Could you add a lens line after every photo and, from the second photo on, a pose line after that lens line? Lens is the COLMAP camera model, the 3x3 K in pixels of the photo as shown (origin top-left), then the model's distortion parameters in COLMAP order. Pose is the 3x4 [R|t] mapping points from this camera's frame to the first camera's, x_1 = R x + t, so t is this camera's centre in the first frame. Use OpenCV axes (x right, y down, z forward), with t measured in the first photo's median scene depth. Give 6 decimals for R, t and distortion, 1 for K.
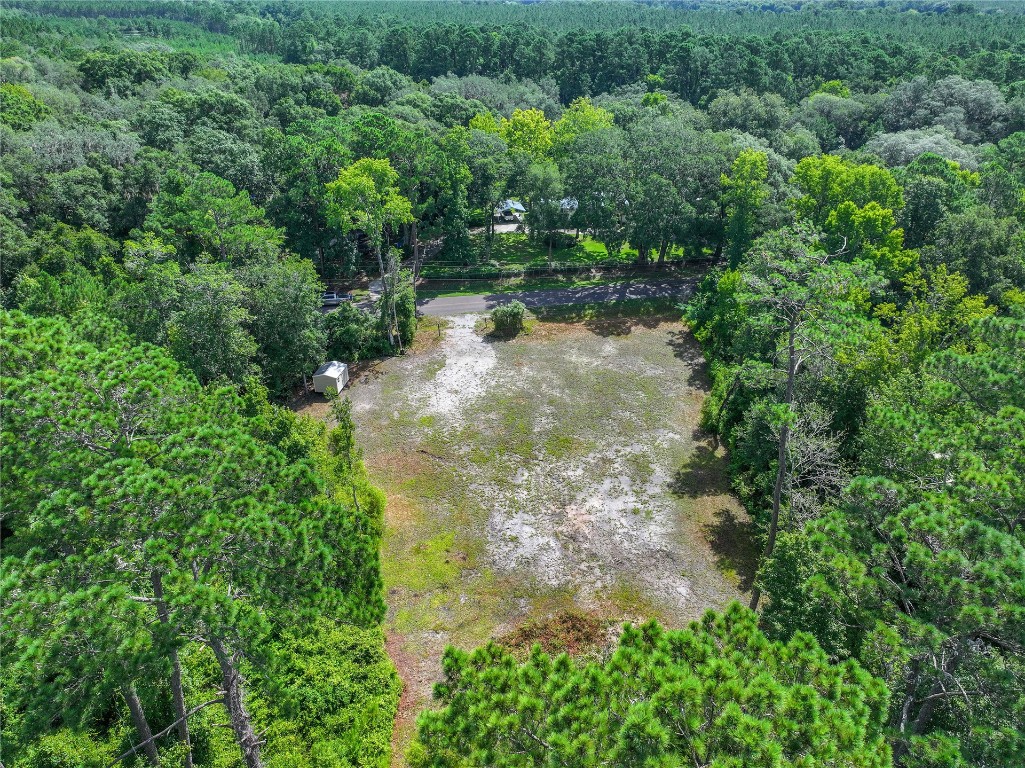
lens RADIAL K [[741.0, 0, 505.8], [0, 741.0, 389.3], [0, 0, 1]] dist [0.011700, -0.004809]
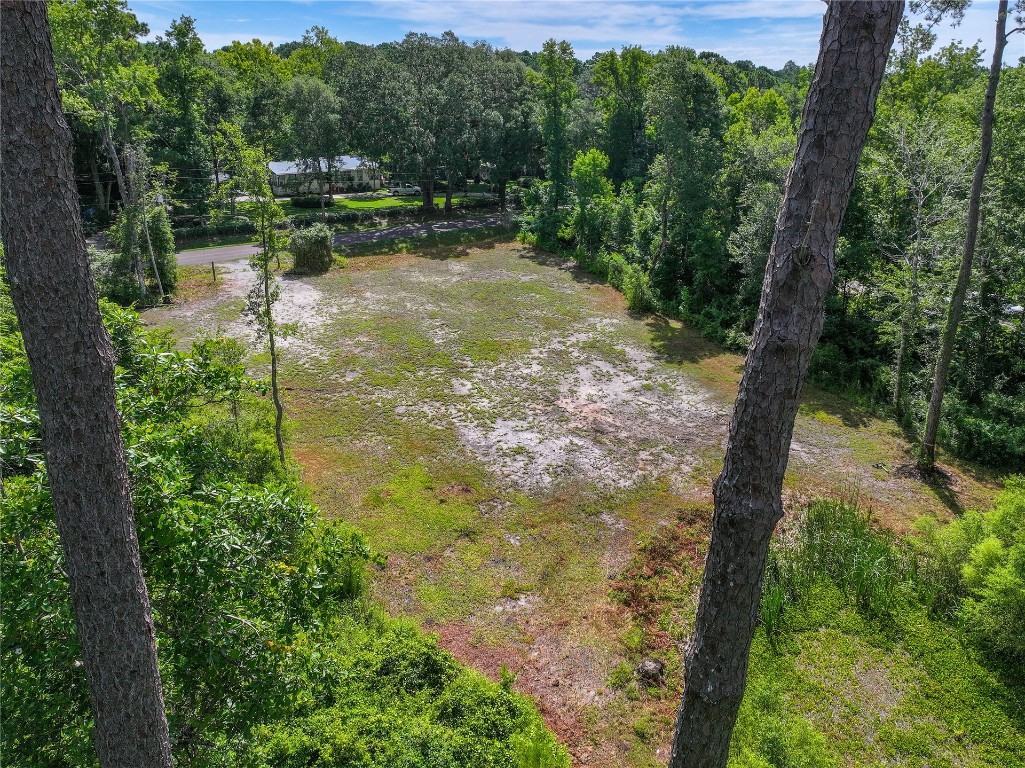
lens RADIAL K [[741.0, 0, 512.9], [0, 741.0, 373.9], [0, 0, 1]] dist [0.011700, -0.004809]
pose [[0.877414, -0.155835, 0.453718, -0.229290], [0.217515, 0.972196, -0.086725, 0.170756], [-0.427588, 0.174784, 0.886915, 0.402888]]
